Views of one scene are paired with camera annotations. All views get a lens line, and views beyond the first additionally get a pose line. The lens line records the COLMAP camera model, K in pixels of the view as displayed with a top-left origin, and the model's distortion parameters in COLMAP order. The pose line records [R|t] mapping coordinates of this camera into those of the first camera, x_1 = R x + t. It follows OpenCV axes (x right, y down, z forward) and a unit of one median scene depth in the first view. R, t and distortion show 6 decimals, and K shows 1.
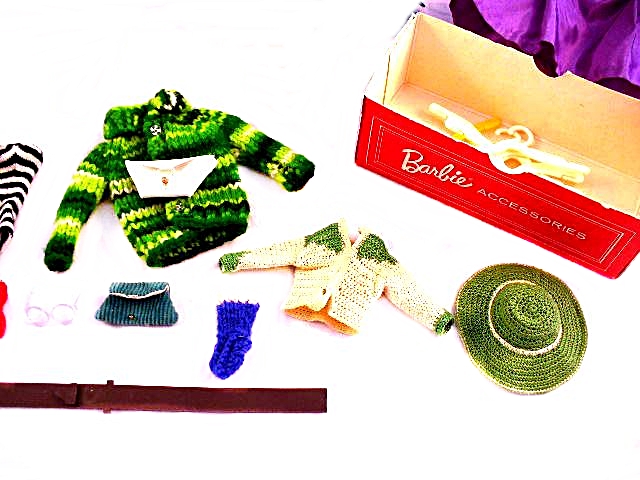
lens RADIAL K [[764.4, 0, 320.0], [0, 764.4, 240.0], [0, 0, 1]] dist [-0.376519, 0.687872]
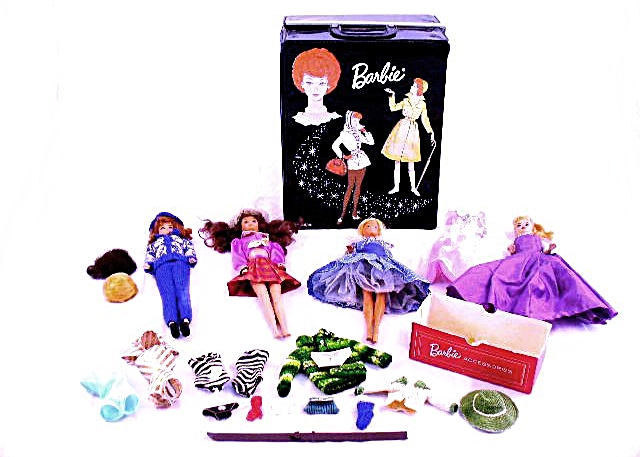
lens RADIAL K [[717.4, 0, 320.0], [0, 717.4, 228.5], [0, 0, 1]] dist [-0.002944, -0.001324]
pose [[0.999382, -0.022171, -0.027272, -0.165945], [0.005537, 0.865572, -0.500754, 0.686806], [0.034708, 0.500294, 0.865160, -1.138491]]
